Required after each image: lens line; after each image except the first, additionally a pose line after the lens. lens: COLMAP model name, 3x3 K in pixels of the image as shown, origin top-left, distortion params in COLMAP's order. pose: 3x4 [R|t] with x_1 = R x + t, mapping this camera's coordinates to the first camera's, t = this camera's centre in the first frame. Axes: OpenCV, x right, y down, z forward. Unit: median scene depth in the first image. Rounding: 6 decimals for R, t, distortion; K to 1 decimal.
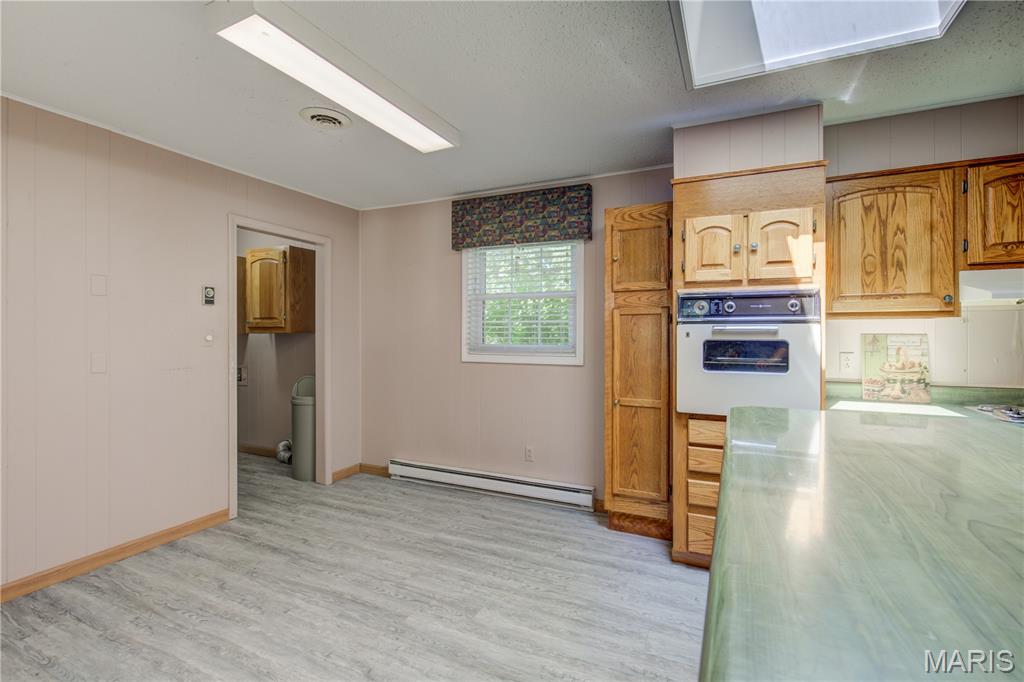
lens RADIAL K [[470.8, 0, 513.4], [0, 470.8, 336.7], [0, 0, 1]] dist [-0.002635, -0.000638]
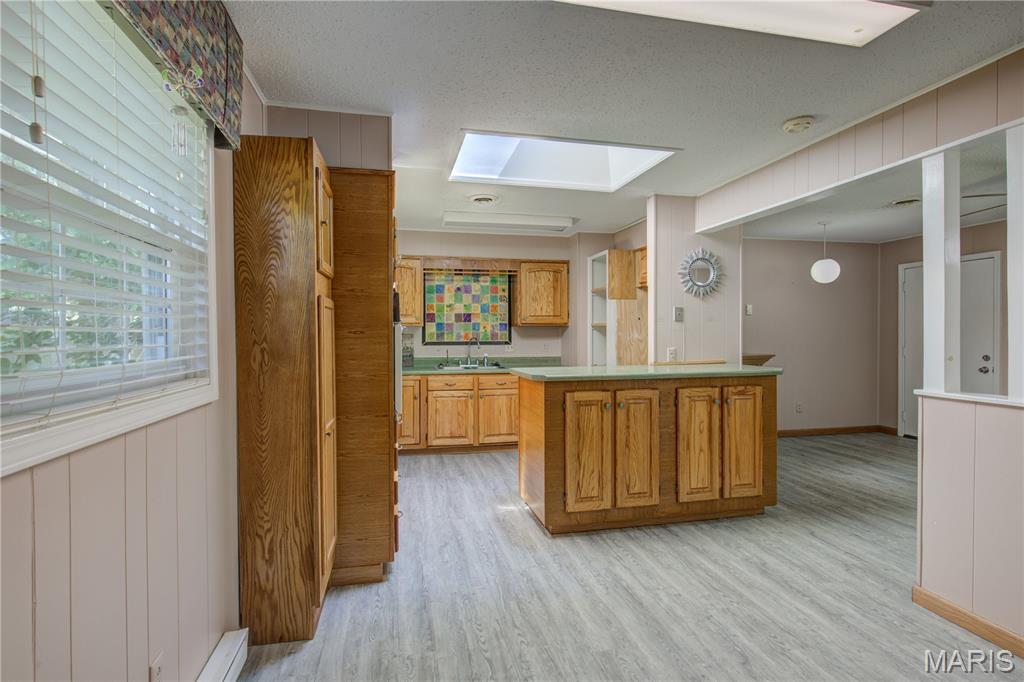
lens RADIAL K [[470.8, 0, 513.4], [0, 470.8, 336.7], [0, 0, 1]] dist [-0.002635, -0.000638]
pose [[-0.608623, -0.004333, 0.793447, -0.591755], [0.008920, 0.999885, 0.012303, -0.009183], [-0.793409, 0.014566, -0.608514, 1.471979]]
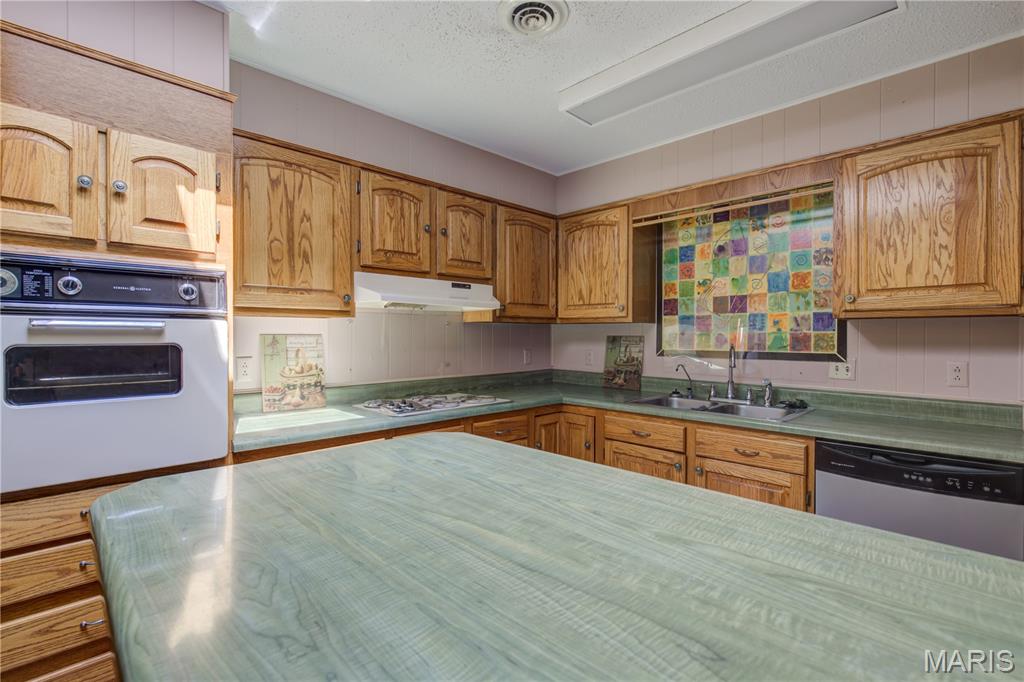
lens RADIAL K [[470.8, 0, 513.4], [0, 470.8, 336.7], [0, 0, 1]] dist [-0.002635, -0.000638]
pose [[0.349615, -0.004544, 0.936882, 0.127030], [0.005720, 0.999980, 0.002716, -0.001575], [-0.936876, 0.004409, 0.349634, 0.322904]]
